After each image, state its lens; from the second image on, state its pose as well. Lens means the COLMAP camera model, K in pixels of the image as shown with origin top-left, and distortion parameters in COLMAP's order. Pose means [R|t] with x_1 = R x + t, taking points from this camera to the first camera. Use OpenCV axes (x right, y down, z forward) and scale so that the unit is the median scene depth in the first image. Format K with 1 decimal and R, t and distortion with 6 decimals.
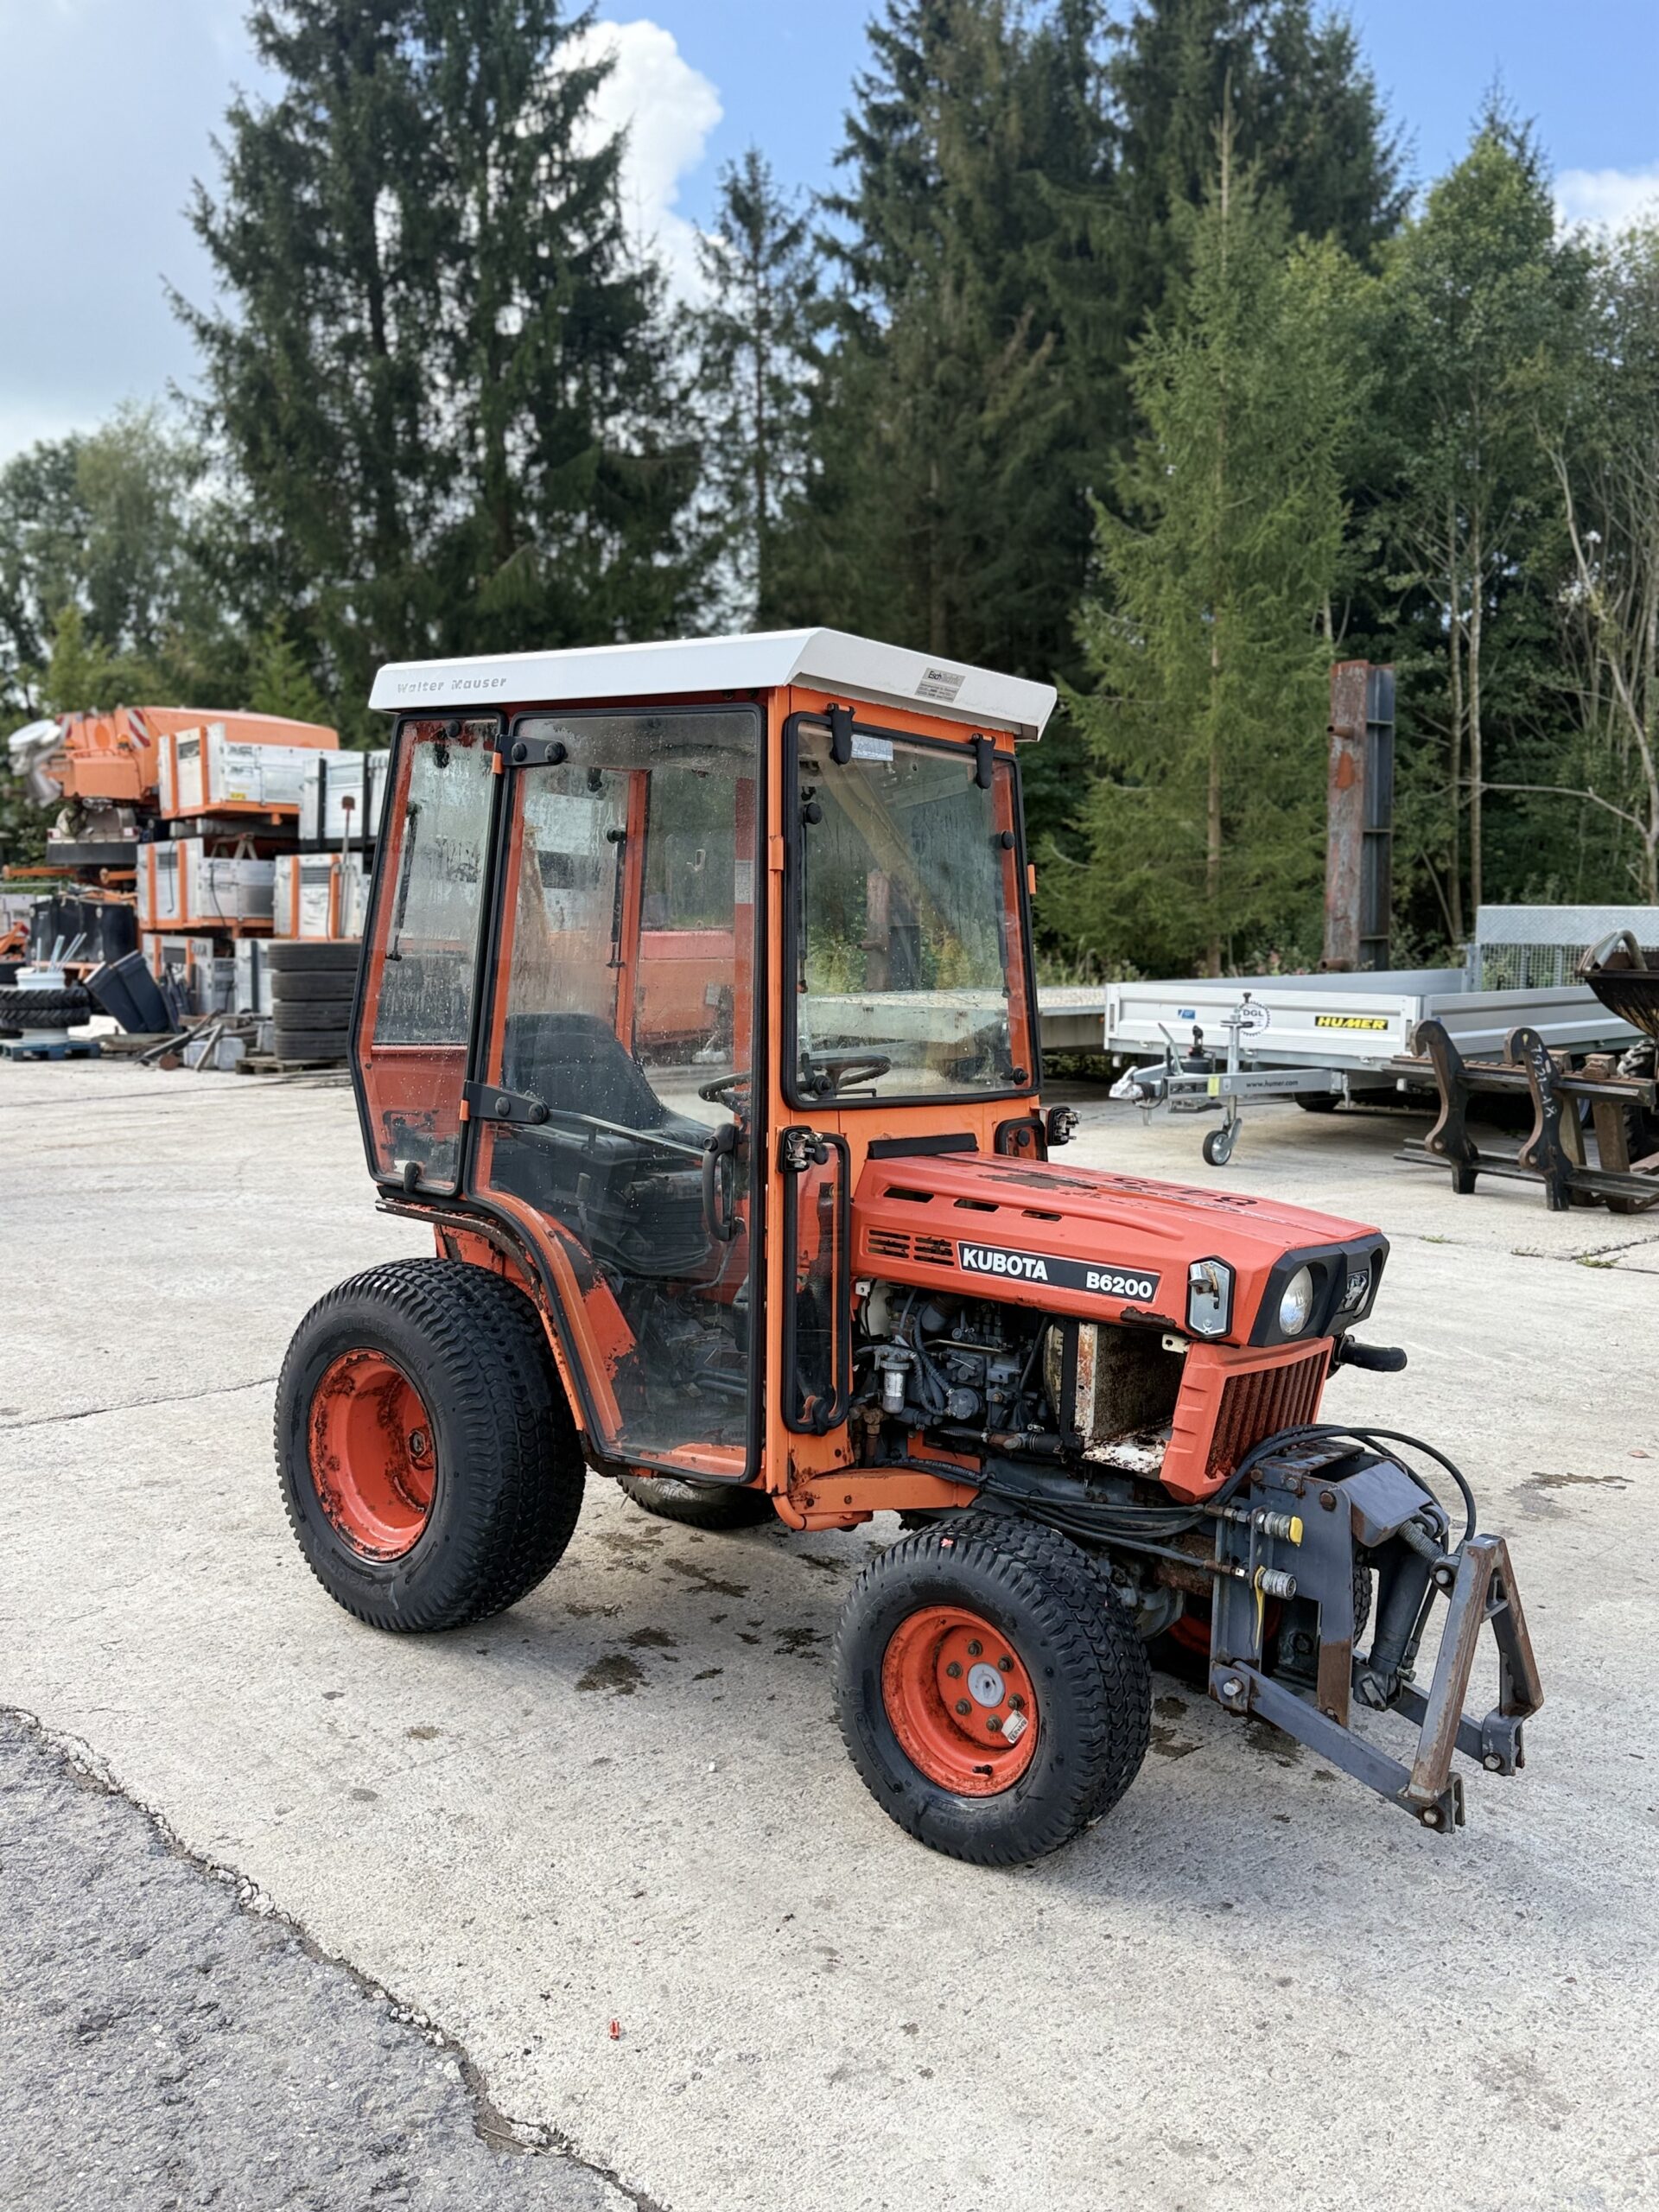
lens RADIAL K [[1786.0, 0, 829.5], [0, 1786.0, 1106.0], [0, 0, 1]] dist [0.145590, -0.232242]
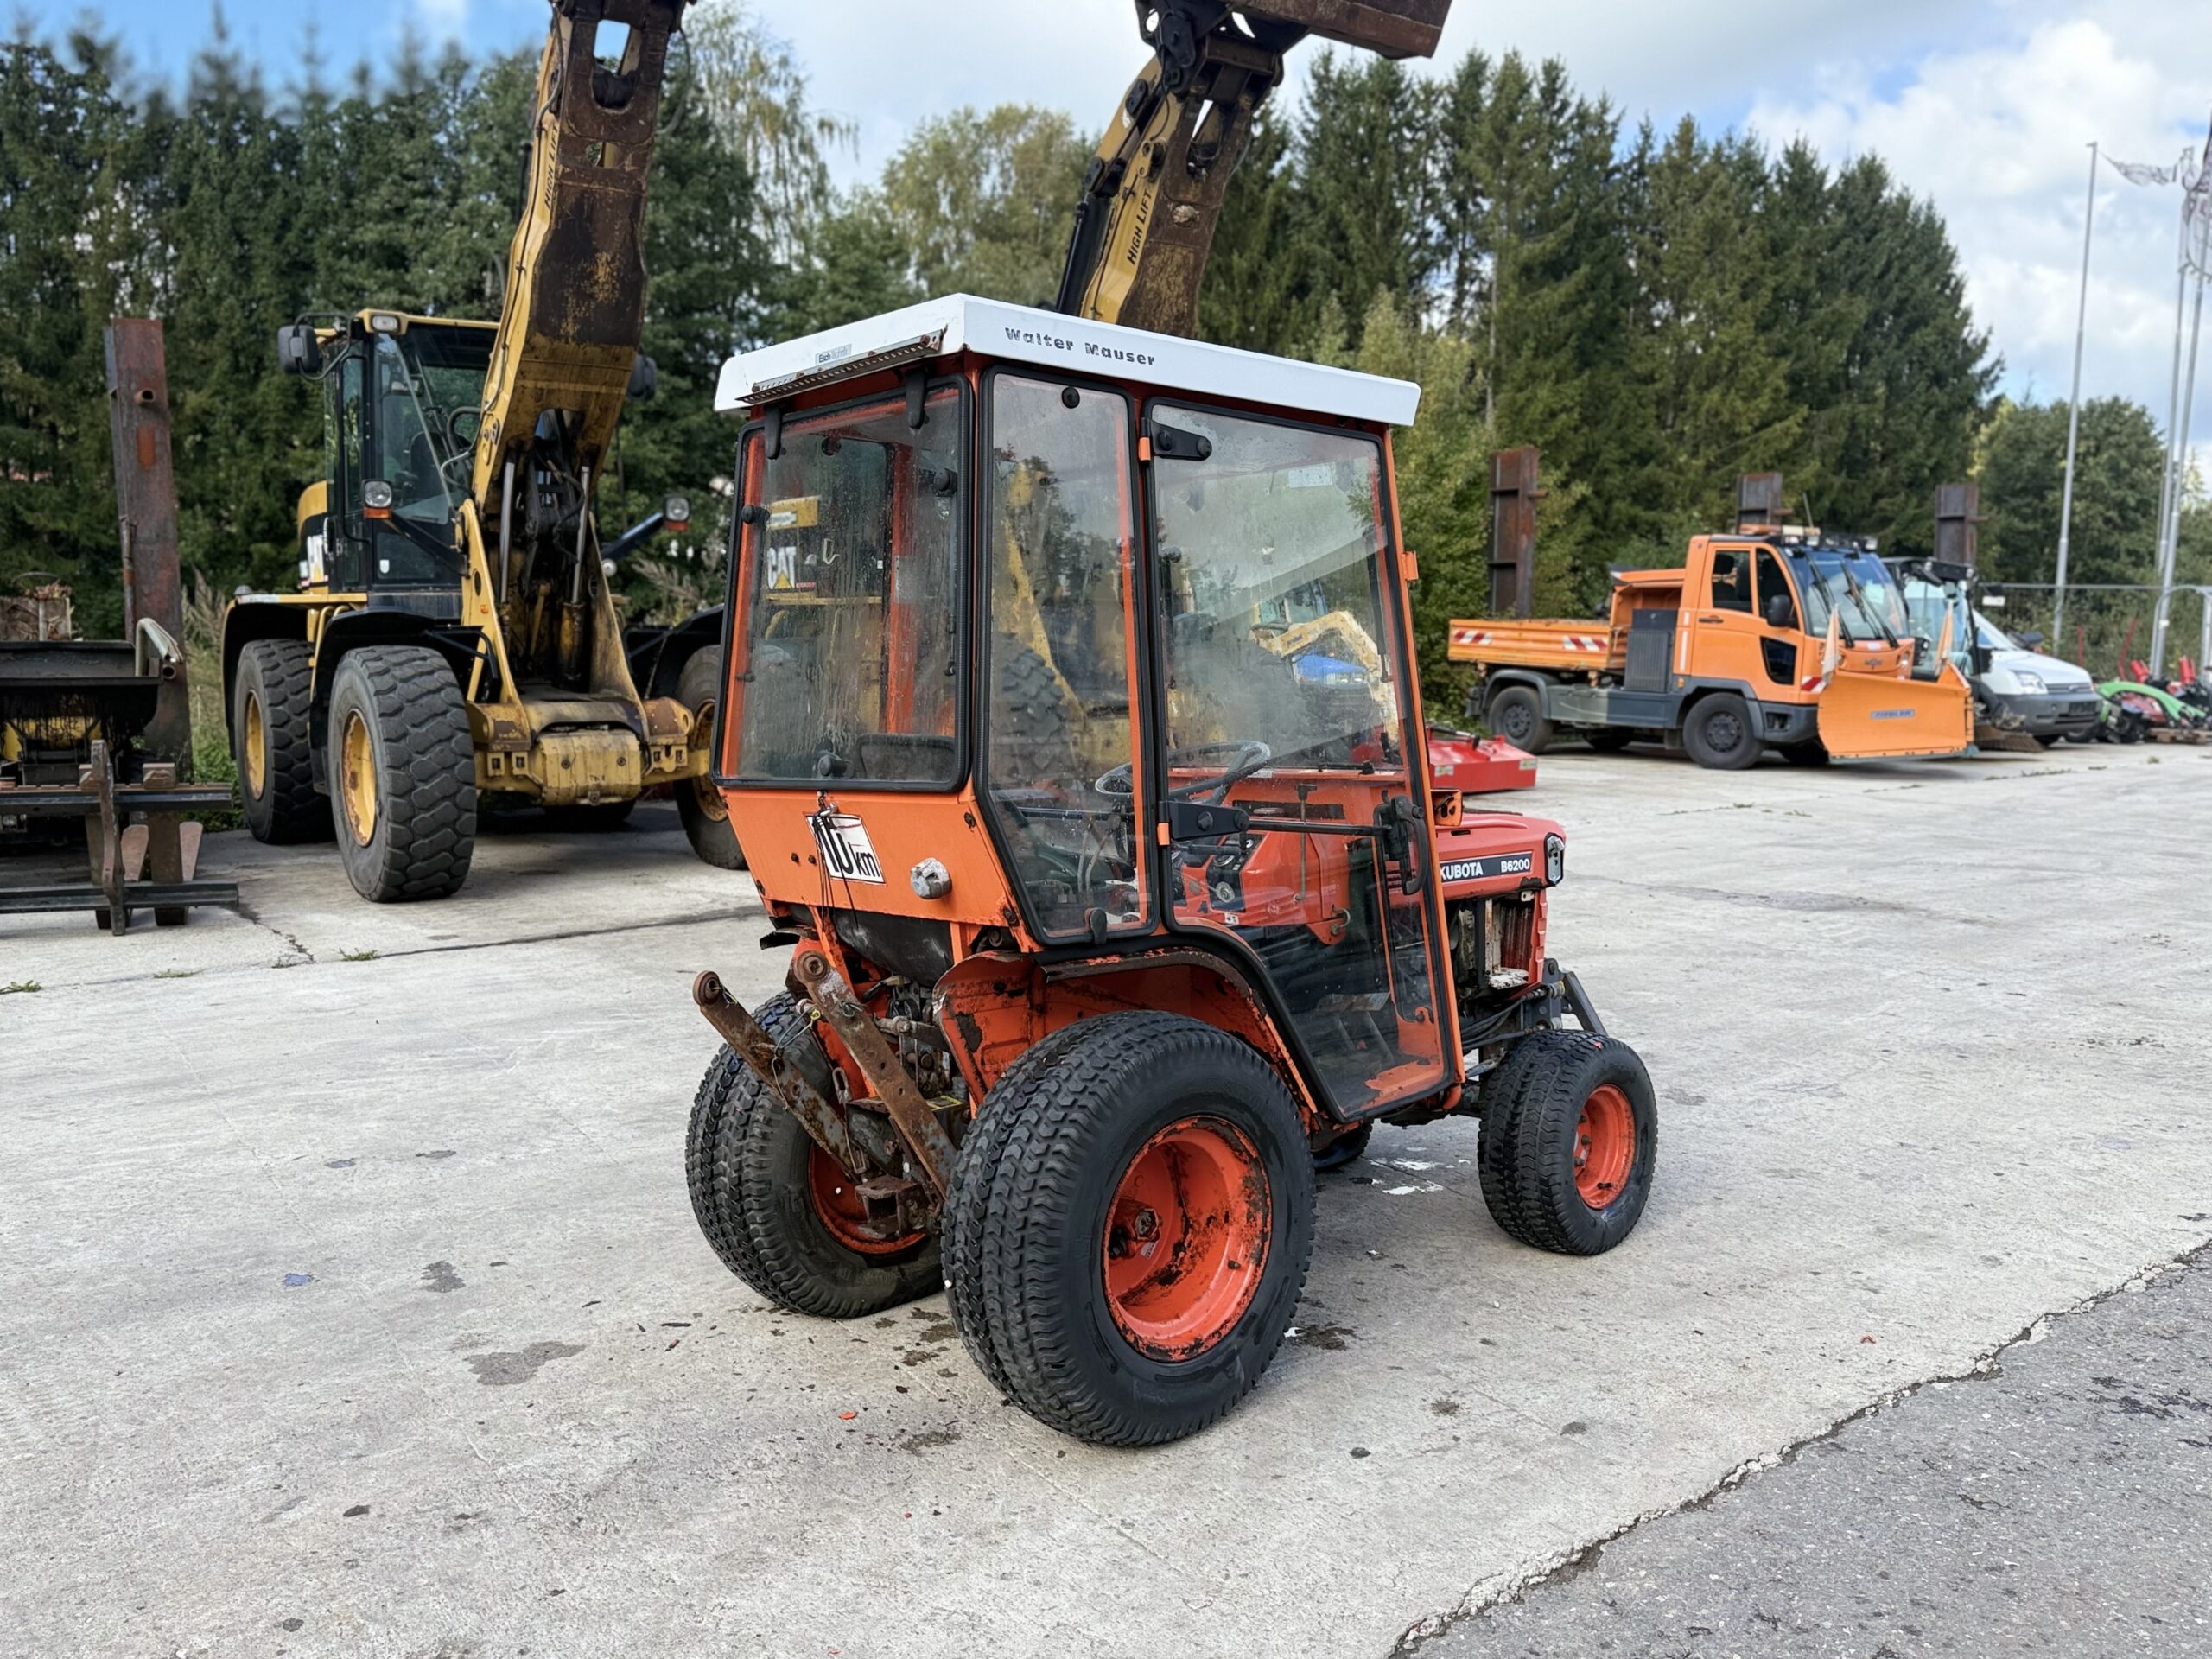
lens RADIAL K [[1786.0, 0, 1106.0], [0, 1786.0, 829.5], [0, 0, 1]] dist [0.145590, -0.232242]
pose [[0.121748, -0.111277, 0.986304, -1.318432], [0.099757, 0.990036, 0.099384, -0.110189], [-0.987535, 0.086291, 0.131636, 1.101833]]
